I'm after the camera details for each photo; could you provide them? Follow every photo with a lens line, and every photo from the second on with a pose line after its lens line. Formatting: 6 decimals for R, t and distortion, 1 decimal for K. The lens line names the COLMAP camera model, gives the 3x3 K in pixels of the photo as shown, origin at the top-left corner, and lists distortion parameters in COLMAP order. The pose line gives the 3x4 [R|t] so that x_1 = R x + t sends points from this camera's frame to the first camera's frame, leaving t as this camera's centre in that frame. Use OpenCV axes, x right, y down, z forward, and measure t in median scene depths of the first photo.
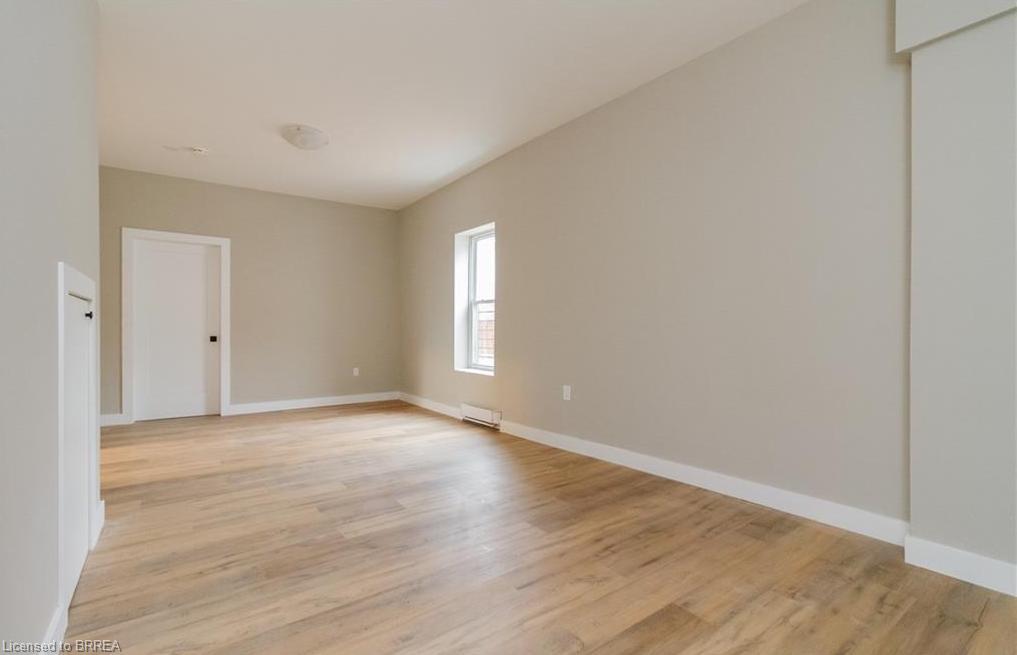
lens RADIAL K [[477.9, 0, 495.1], [0, 477.9, 338.0], [0, 0, 1]] dist [-0.001733, 0.000106]
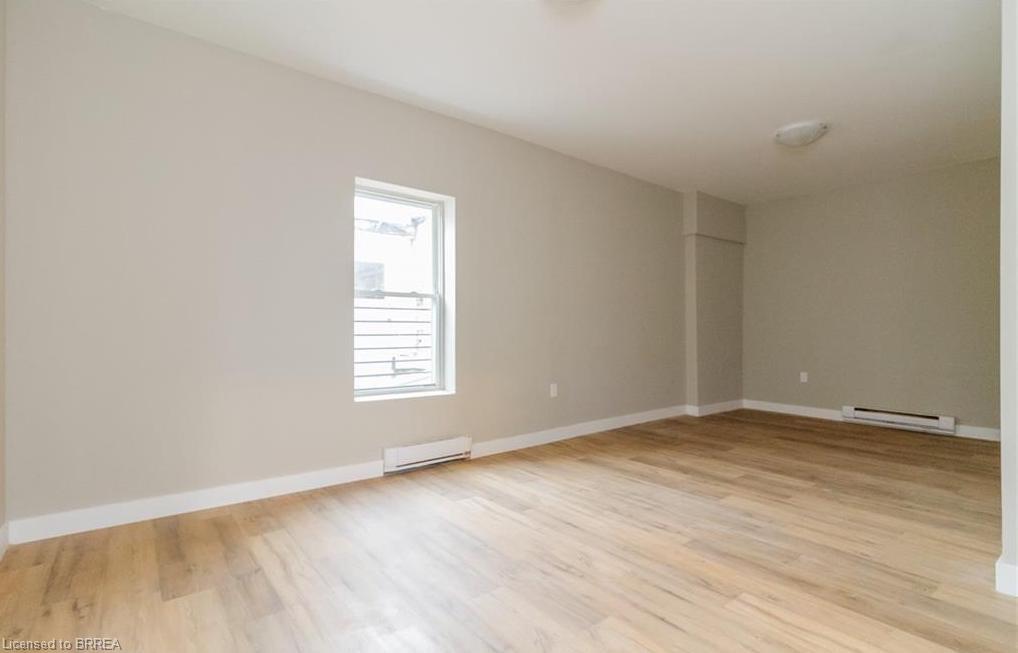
lens RADIAL K [[497.4, 0, 534.8], [0, 497.4, 332.8], [0, 0, 1]] dist [0.000252, -0.000336]
pose [[-0.100267, 0.003101, 0.994956, -1.252974], [0.021277, 0.999773, -0.000972, -0.018126], [-0.994733, 0.021072, -0.100311, 1.472985]]
